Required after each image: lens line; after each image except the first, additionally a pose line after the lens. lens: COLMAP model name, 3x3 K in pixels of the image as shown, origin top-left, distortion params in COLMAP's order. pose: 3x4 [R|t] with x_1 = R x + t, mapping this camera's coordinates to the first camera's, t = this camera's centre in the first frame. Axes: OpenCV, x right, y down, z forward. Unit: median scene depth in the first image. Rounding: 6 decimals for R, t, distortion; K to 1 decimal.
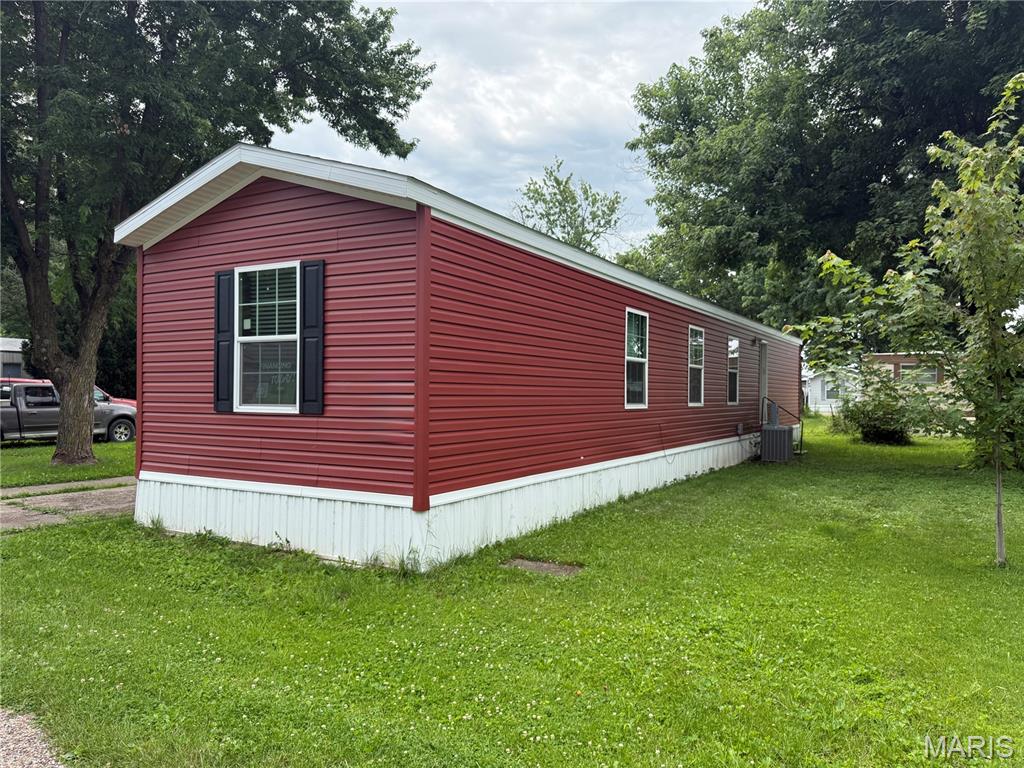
lens RADIAL K [[708.0, 0, 512.0], [0, 708.0, 384.0], [0, 0, 1]] dist [0.001952, -0.000266]
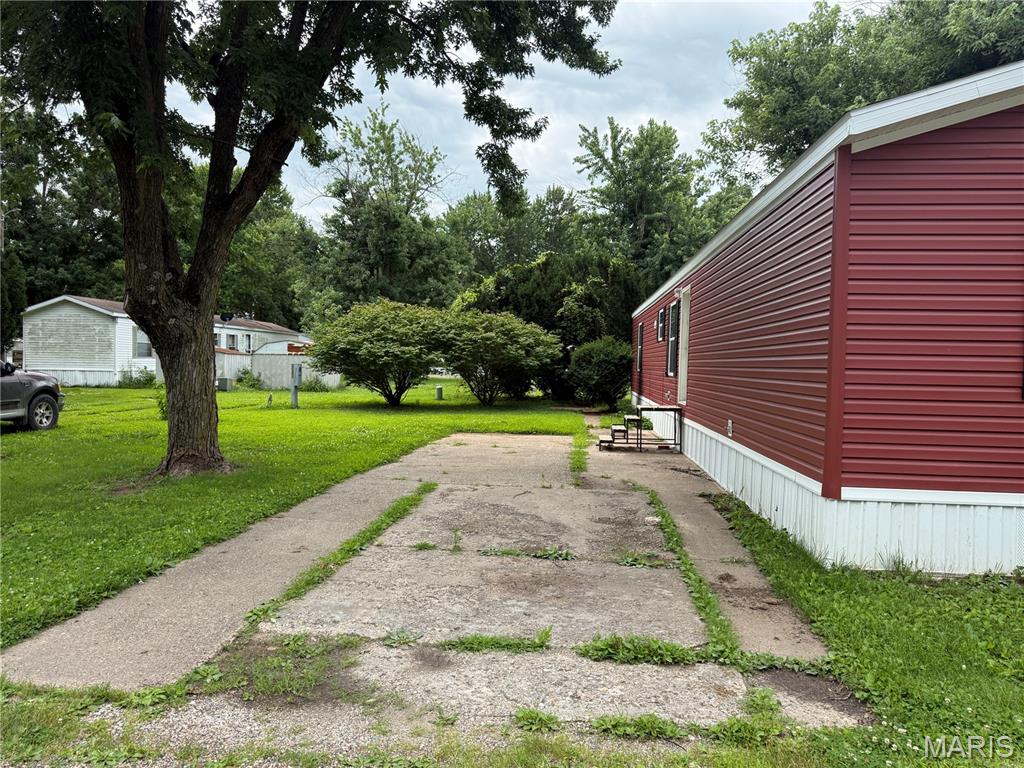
lens RADIAL K [[708.0, 0, 512.0], [0, 708.0, 384.0], [0, 0, 1]] dist [0.001952, -0.000266]
pose [[0.905166, -0.002161, 0.425053, -0.435273], [-0.020034, 0.998659, 0.047740, -0.000626], [-0.424586, -0.051728, 0.903909, 0.210710]]
